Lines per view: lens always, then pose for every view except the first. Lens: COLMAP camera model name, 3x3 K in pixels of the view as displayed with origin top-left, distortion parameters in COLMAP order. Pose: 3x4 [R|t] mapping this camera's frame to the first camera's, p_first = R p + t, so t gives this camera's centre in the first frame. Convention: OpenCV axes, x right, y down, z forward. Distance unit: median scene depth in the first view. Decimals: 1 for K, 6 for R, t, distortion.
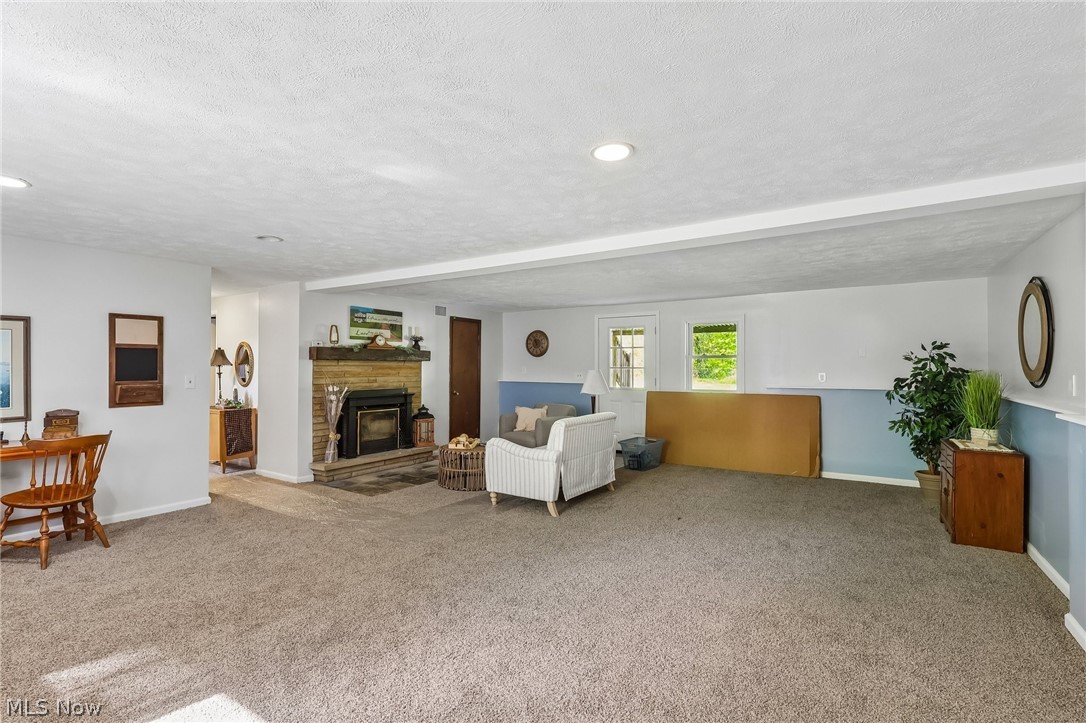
lens RADIAL K [[501.1, 0, 537.3], [0, 501.1, 363.4], [0, 0, 1]] dist [-0.001676, 0.000336]
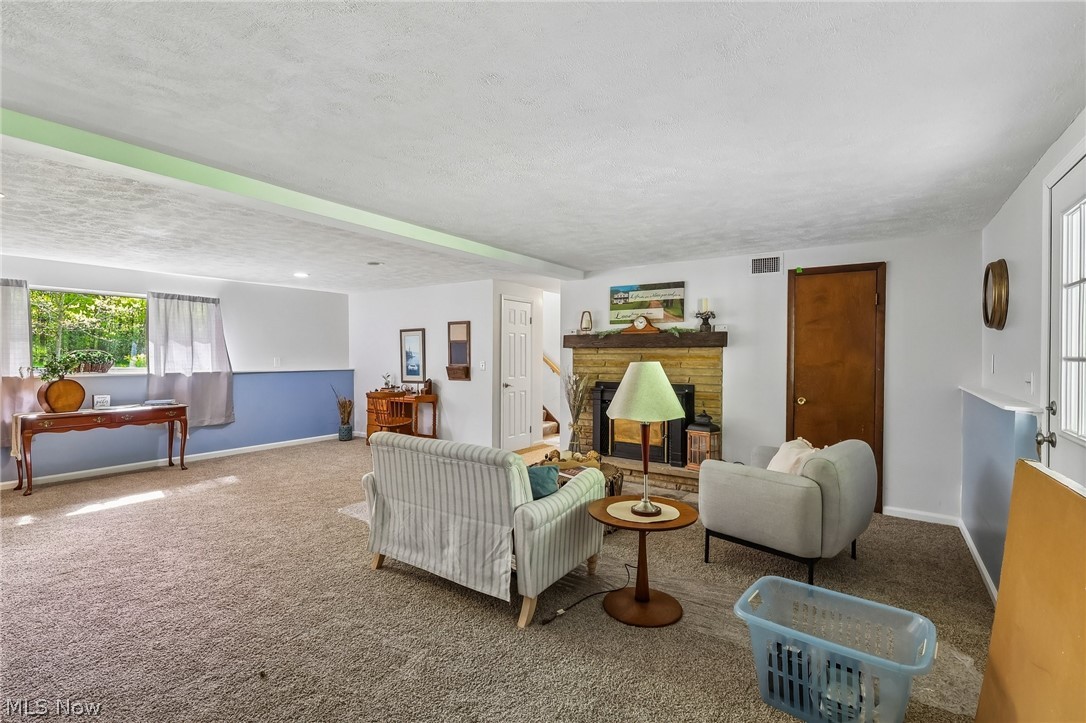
lens RADIAL K [[501.1, 0, 536.6], [0, 501.1, 362.9], [0, 0, 1]] dist [-0.001676, 0.000336]
pose [[-0.011752, 0.018648, -0.999757, 0.508982], [0.006144, 0.999809, 0.018577, 0.002963], [0.999912, -0.005924, -0.011864, 0.855575]]
